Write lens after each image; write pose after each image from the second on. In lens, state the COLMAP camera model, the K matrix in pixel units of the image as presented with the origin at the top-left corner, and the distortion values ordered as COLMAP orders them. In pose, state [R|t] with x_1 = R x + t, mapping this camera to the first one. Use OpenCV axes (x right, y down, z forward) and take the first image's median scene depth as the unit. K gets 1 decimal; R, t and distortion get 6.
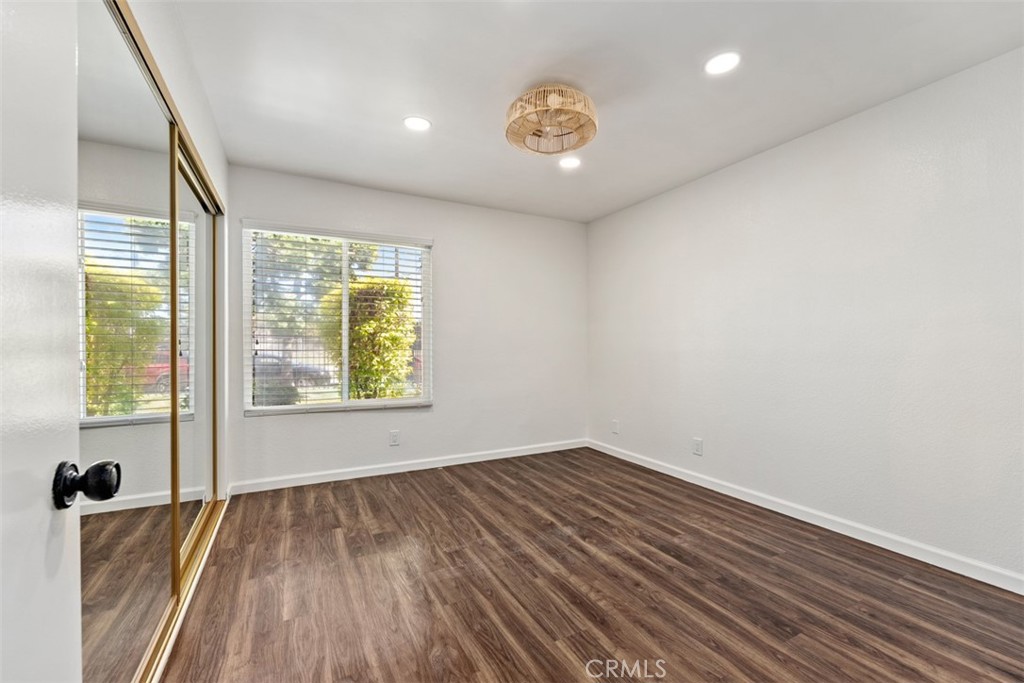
lens RADIAL K [[403.8, 0, 512.1], [0, 403.8, 345.2], [0, 0, 1]] dist [-0.001408, -0.000868]
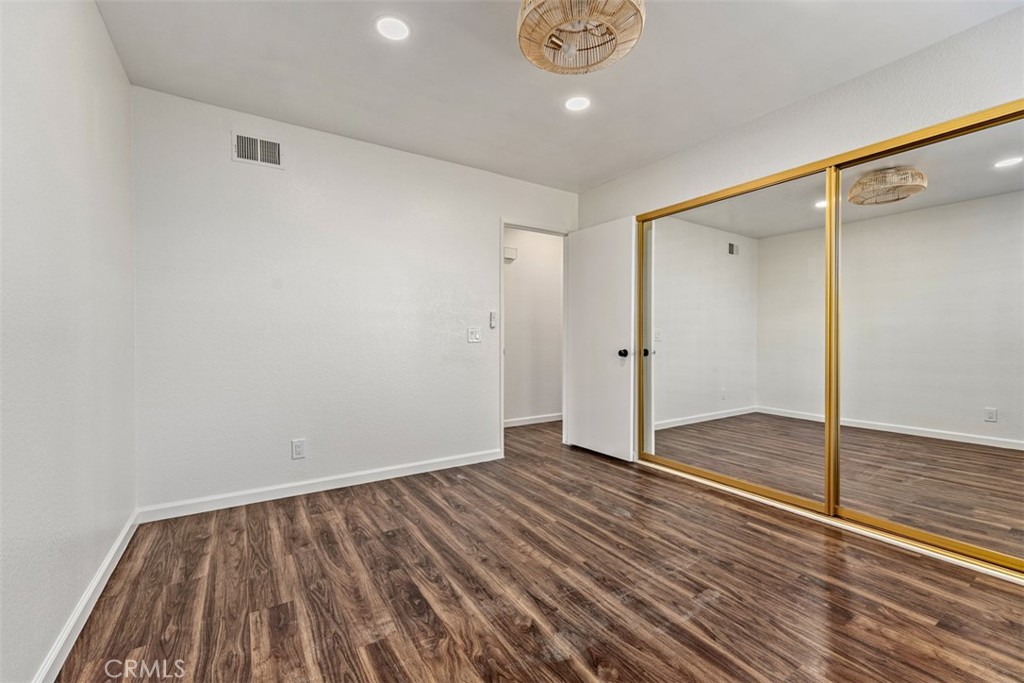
lens RADIAL K [[403.8, 0, 512.1], [0, 403.8, 337.8], [0, 0, 1]] dist [-0.001408, -0.000868]
pose [[-0.995517, -0.000240, -0.094577, 0.302554], [-0.000355, 0.999999, 0.001201, 0.029668], [0.094577, 0.001229, -0.995517, 1.808879]]
